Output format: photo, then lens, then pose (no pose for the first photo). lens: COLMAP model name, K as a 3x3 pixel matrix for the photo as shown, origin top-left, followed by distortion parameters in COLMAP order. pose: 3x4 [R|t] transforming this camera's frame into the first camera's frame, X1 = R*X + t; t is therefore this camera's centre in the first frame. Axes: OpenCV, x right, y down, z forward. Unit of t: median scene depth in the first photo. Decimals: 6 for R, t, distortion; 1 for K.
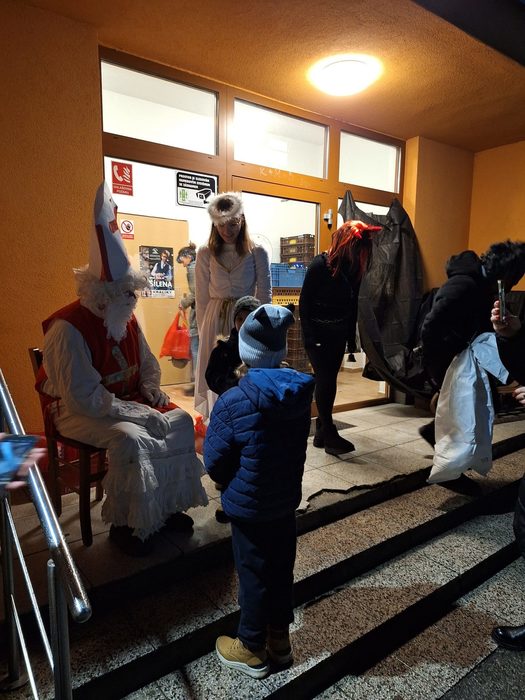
lens RADIAL K [[498.7, 0, 263.2], [0, 498.7, 352.0], [0, 0, 1]] dist [0.052909, -0.026561]
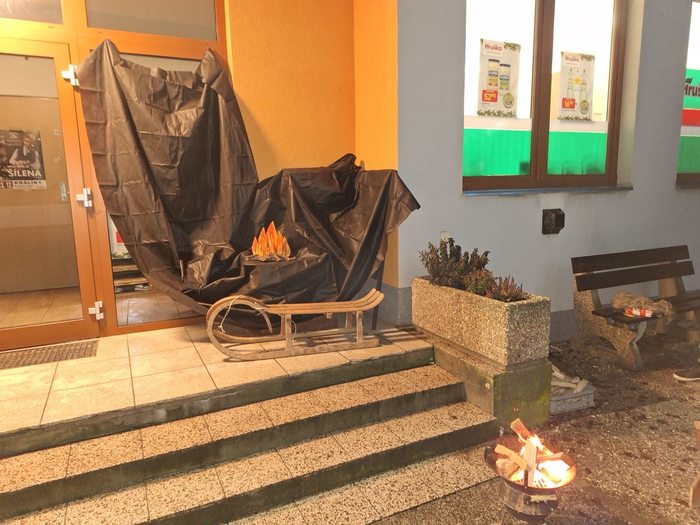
lens RADIAL K [[498.7, 0, 349.8], [0, 498.7, 262.7], [0, 0, 1]] dist [0.052909, -0.026561]
pose [[0.977349, 0.006685, -0.211530, 0.534779], [0.001495, 0.999258, 0.038489, -0.014106], [0.211631, -0.037933, 0.976613, 0.255392]]
